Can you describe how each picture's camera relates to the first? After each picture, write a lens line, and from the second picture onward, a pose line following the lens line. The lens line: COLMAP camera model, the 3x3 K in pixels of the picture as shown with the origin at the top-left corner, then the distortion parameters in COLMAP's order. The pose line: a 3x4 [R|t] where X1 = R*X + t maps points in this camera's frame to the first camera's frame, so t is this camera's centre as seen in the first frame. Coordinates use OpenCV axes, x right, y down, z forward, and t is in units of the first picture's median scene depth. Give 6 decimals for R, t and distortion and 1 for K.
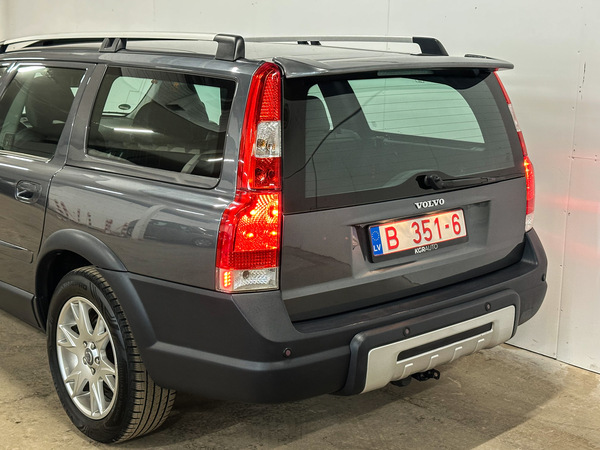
lens RADIAL K [[918.2, 0, 300.0], [0, 918.2, 225.0], [0, 0, 1]] dist [-0.028161, -0.053271]
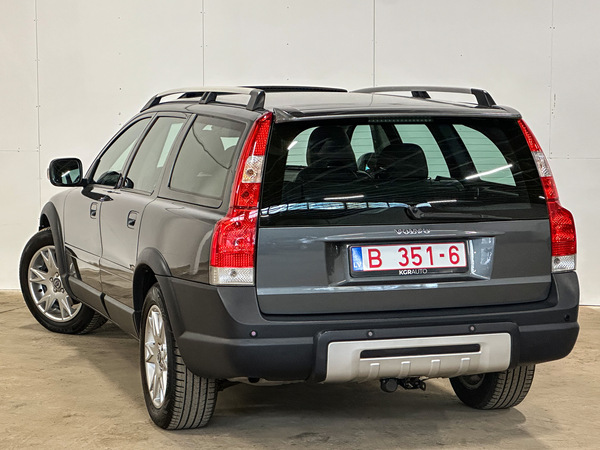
lens RADIAL K [[1650.7, 0, 300.0], [0, 1650.7, 225.0], [0, 0, 1]] dist [0.049193, 0.385360]
pose [[0.915325, 0.027560, -0.401773, 0.835288], [-0.073354, 0.992376, -0.099044, 0.182669], [0.395980, 0.120129, 0.910368, -0.942285]]
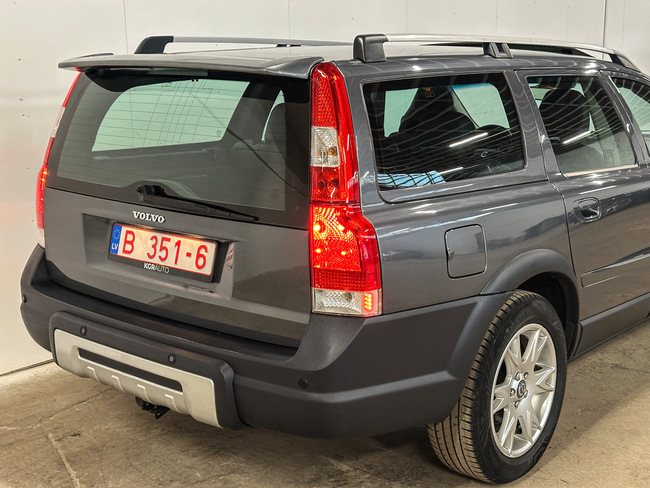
lens RADIAL K [[918.3, 0, 325.0], [0, 918.3, 244.0], [0, 0, 1]] dist [0.249689, -1.298059]
pose [[0.143108, 0.184960, -0.972271, 1.039616], [-0.215346, 0.964665, 0.151816, -0.170331], [0.965995, 0.187649, 0.177882, 0.992864]]
